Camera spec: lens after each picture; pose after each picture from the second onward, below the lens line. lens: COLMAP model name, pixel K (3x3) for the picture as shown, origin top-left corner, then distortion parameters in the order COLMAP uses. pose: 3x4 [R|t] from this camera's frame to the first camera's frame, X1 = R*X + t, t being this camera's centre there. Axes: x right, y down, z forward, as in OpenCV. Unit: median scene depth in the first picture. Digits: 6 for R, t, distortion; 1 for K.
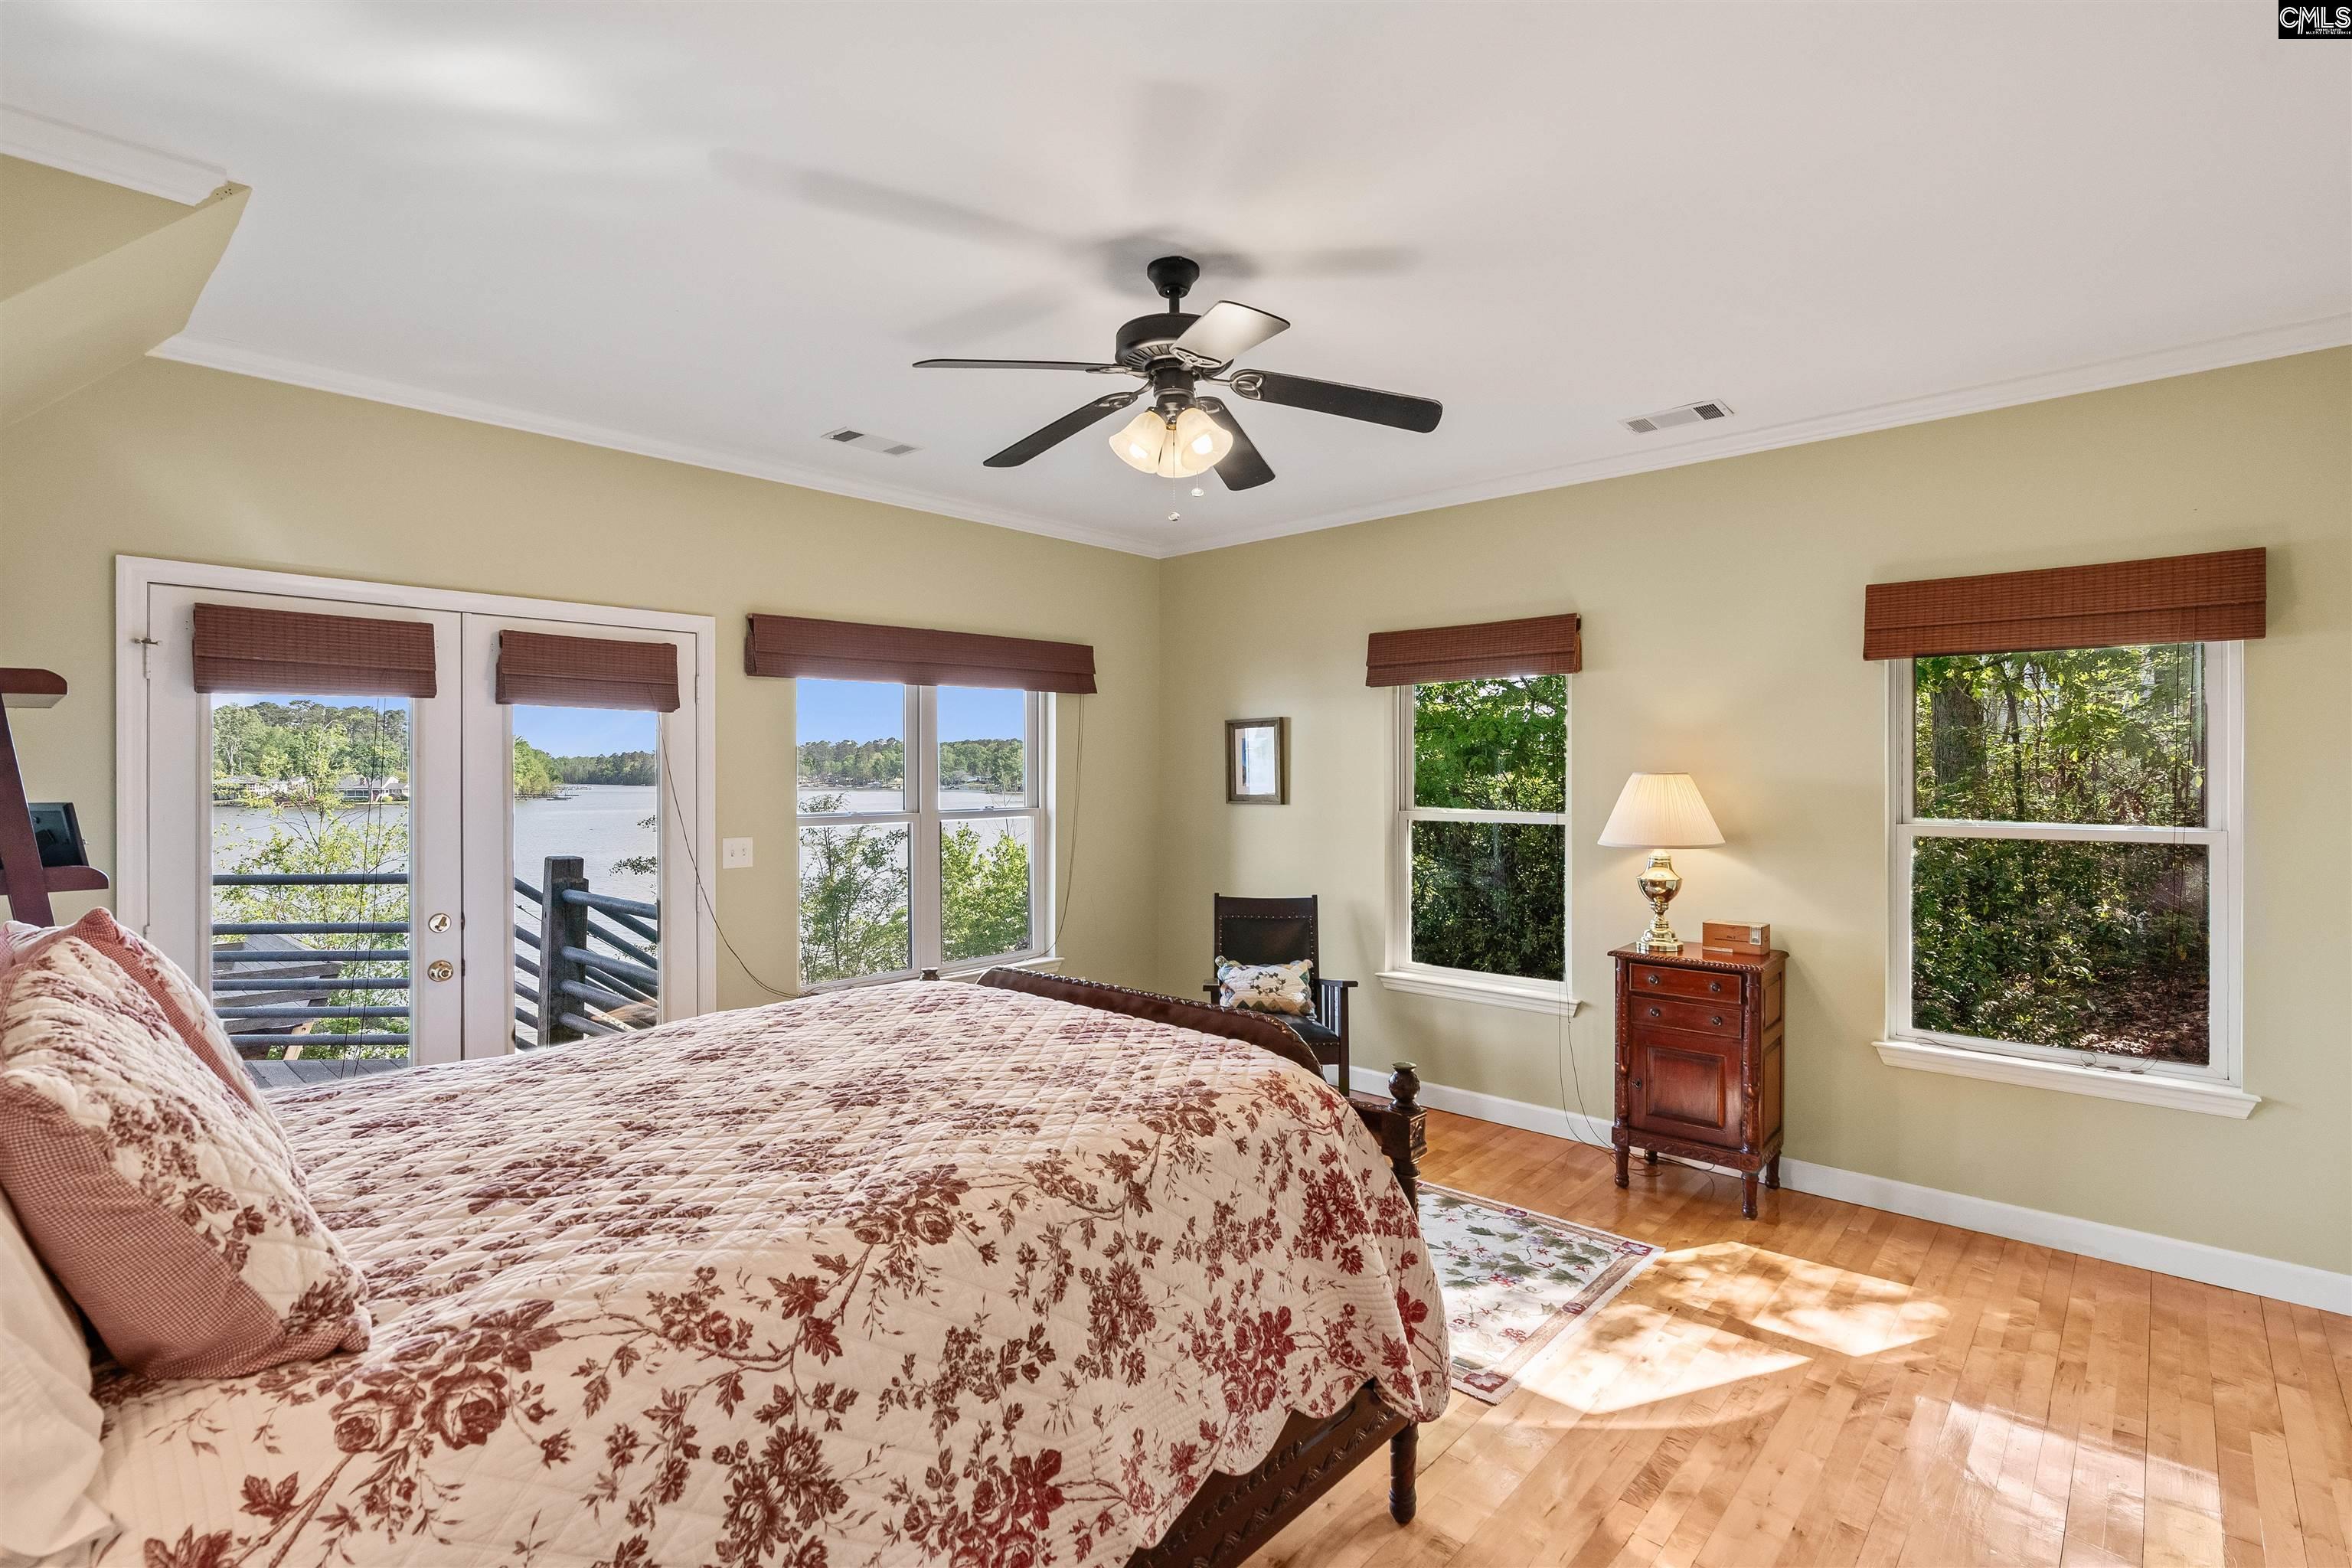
lens RADIAL K [[1119.1, 0, 1176.0], [0, 1119.1, 784.0], [0, 0, 1]] dist [-0.009027, 0.000358]
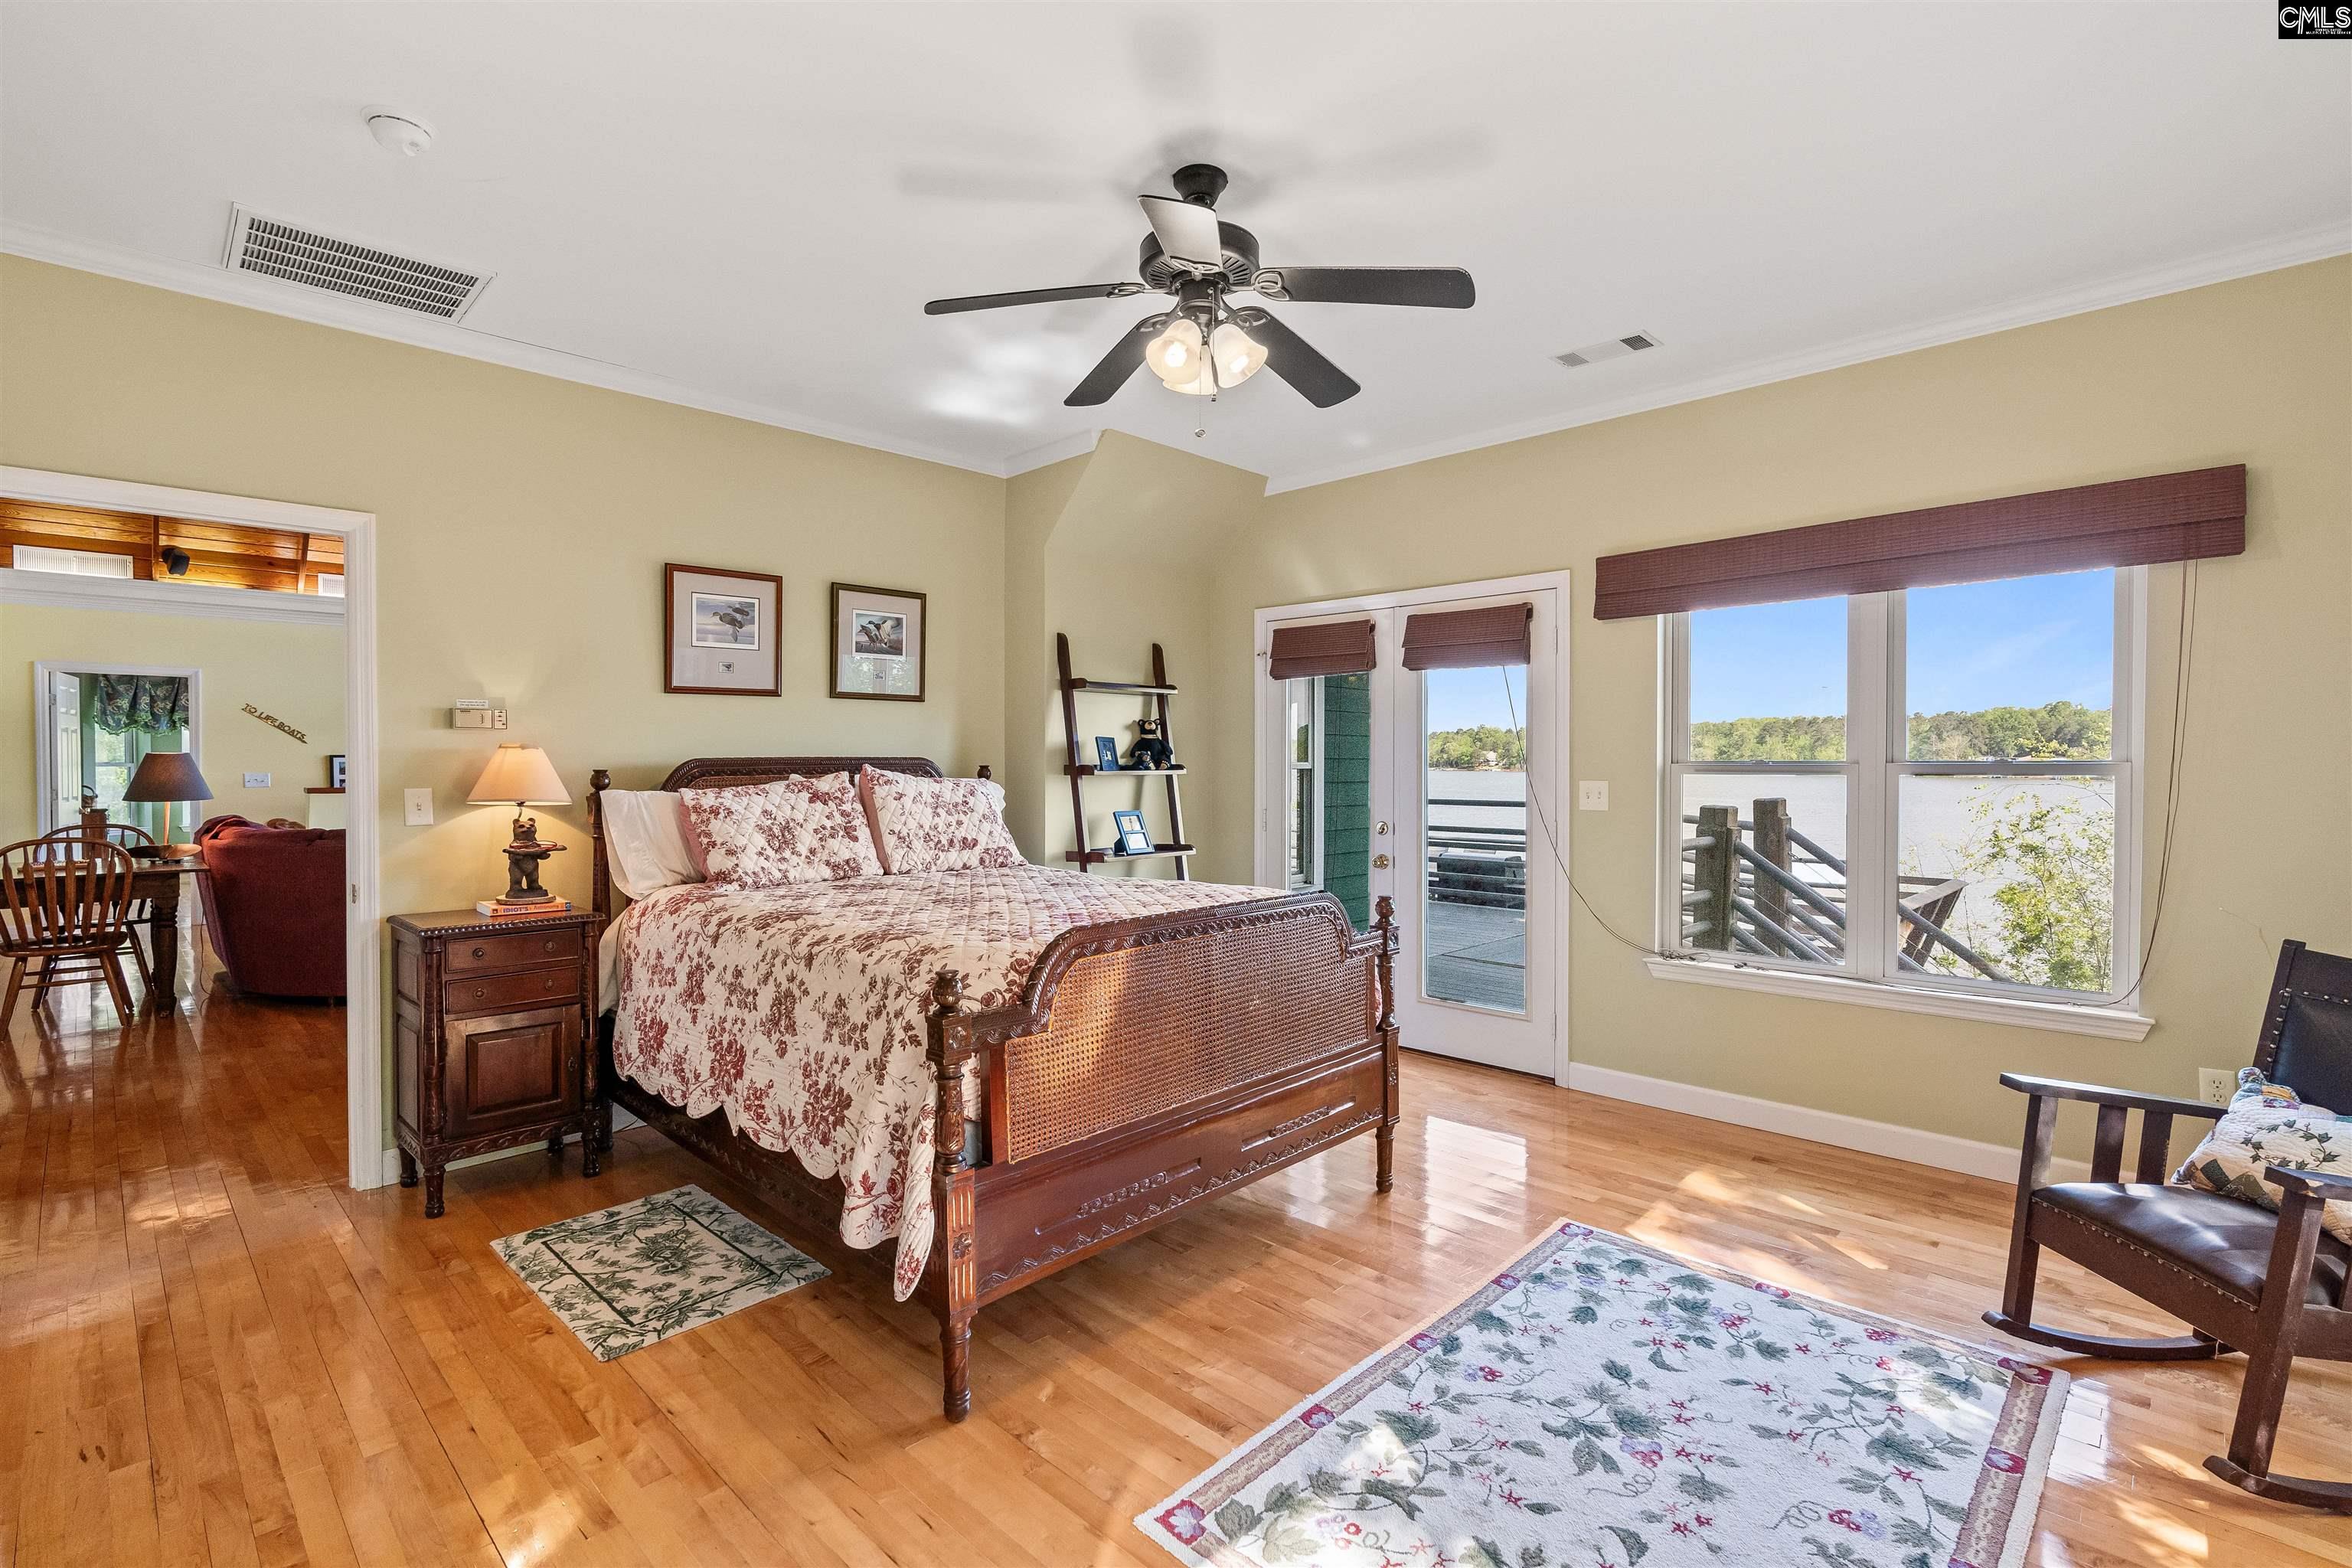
lens RADIAL K [[1119.1, 0, 1176.0], [0, 1119.1, 784.0], [0, 0, 1]] dist [-0.009027, 0.000358]
pose [[-0.066773, 0.021538, -0.997536, 0.665015], [-0.009540, 0.999708, 0.022223, 0.032639], [0.997723, 0.011000, -0.066548, 0.709309]]
